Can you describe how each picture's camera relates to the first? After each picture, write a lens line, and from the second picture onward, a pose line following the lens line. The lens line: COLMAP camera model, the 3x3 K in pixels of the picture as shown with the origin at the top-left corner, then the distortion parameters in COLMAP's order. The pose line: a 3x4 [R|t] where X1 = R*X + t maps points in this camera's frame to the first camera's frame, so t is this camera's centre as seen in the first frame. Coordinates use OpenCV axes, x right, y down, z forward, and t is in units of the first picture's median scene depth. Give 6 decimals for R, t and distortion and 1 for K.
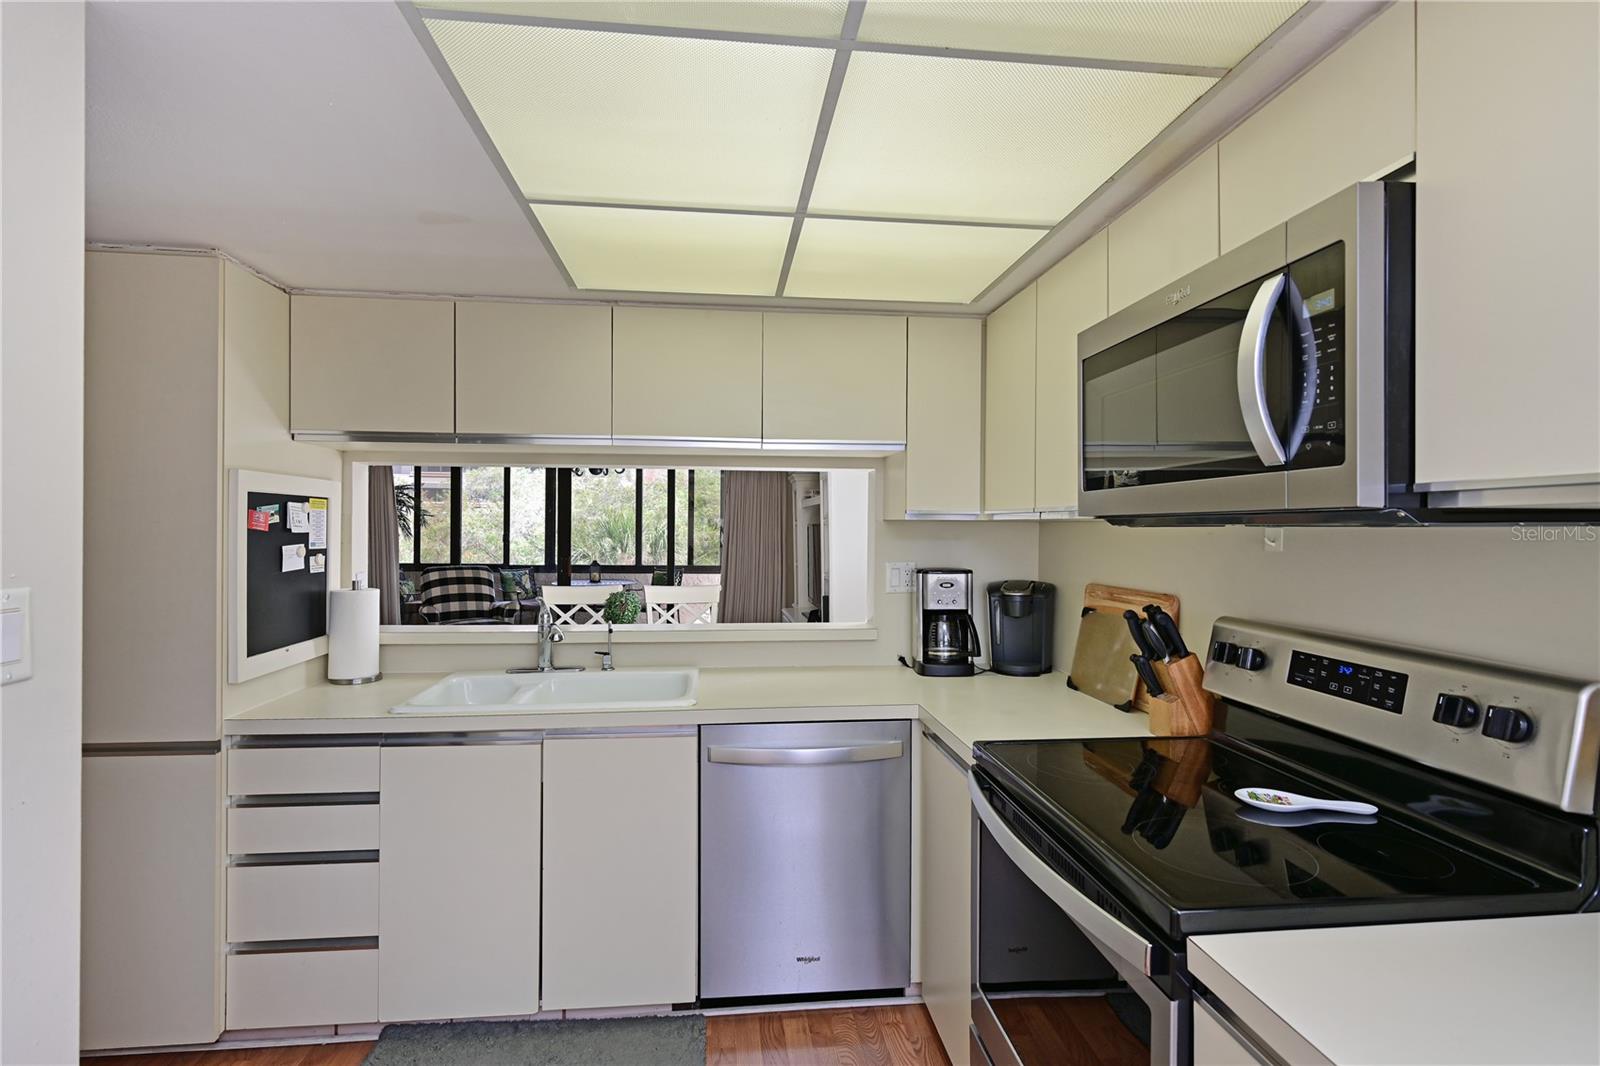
lens RADIAL K [[765.4, 0, 800.0], [0, 765.4, 533.0], [0, 0, 1]] dist [0.002150, 0.000097]
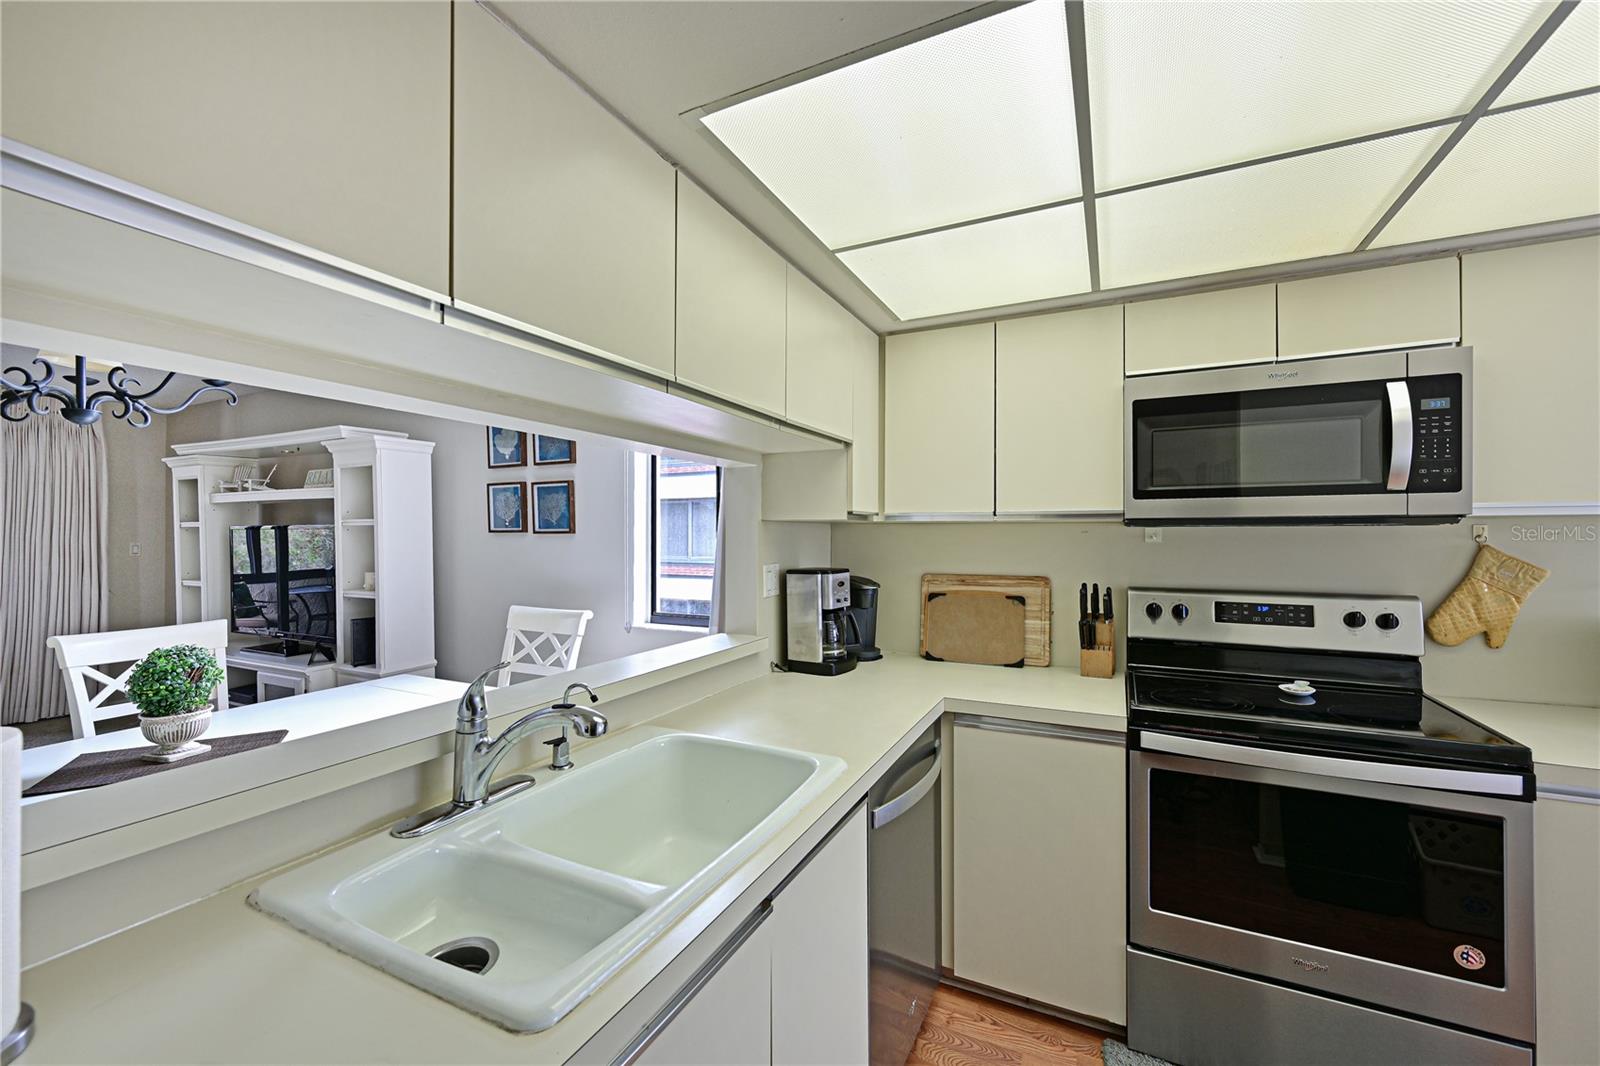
lens RADIAL K [[656.4, 0, 800.0], [0, 656.4, 533.0], [0, 0, 1]] dist [-0.001459, -0.000010]
pose [[0.533573, 0.002628, 0.845750, -0.905461], [0.005347, 0.999965, -0.006481, 0.008954], [-0.845737, 0.007980, 0.533541, 0.890763]]
